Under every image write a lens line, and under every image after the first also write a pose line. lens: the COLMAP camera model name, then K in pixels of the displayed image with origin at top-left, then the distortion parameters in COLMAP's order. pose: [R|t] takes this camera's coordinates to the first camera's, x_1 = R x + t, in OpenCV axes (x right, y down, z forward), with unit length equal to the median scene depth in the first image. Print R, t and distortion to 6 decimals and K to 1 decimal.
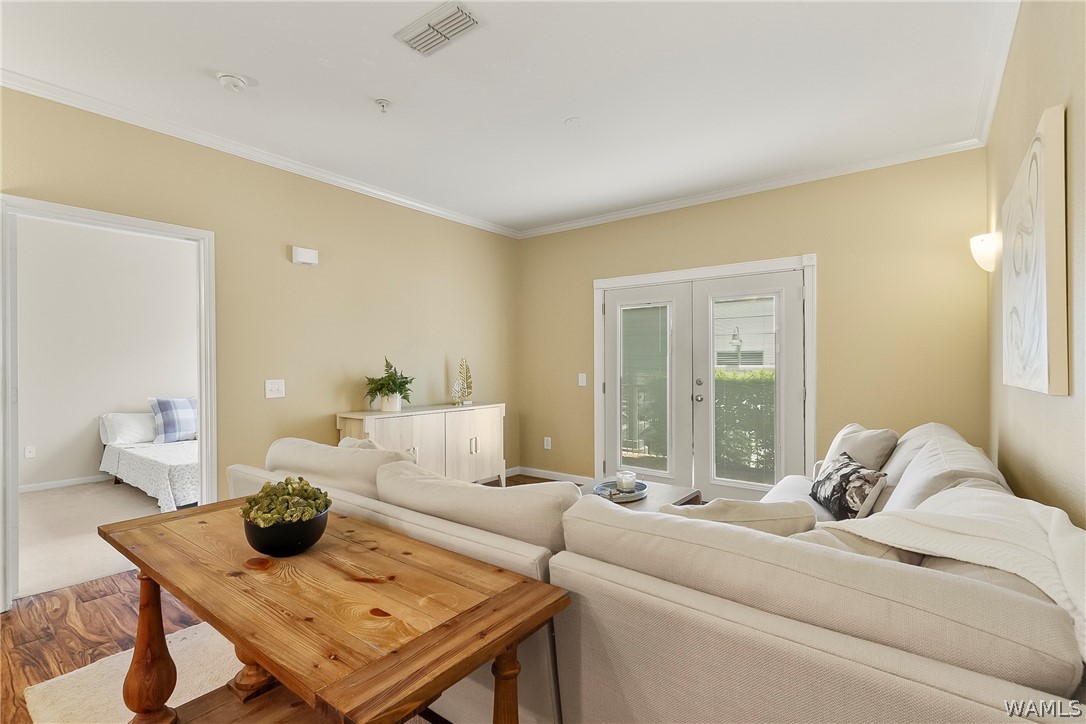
lens RADIAL K [[512.0, 0, 541.6], [0, 512.0, 365.4], [0, 0, 1]] dist [0.031080, -0.007942]
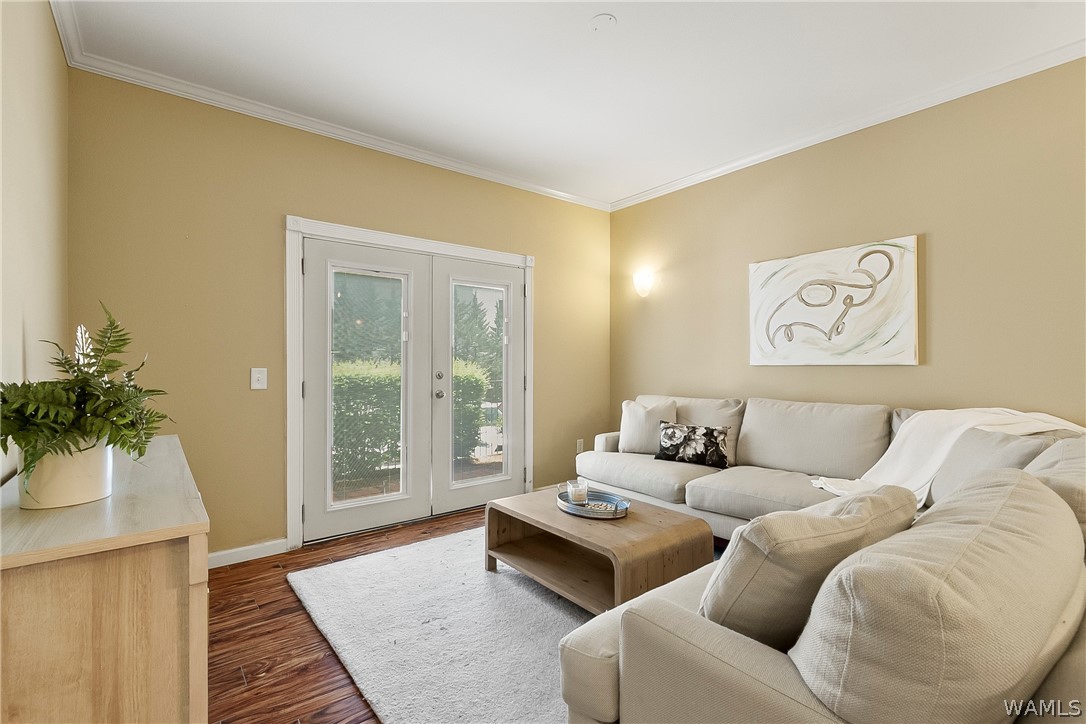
lens RADIAL K [[494.9, 0, 535.4], [0, 494.9, 363.3], [0, 0, 1]] dist [0.003793, 0.000021]
pose [[0.240399, 0.001190, 0.970673, -0.524469], [0.004316, 0.999988, -0.002295, 0.016950], [-0.970665, 0.004741, 0.240391, 0.727731]]
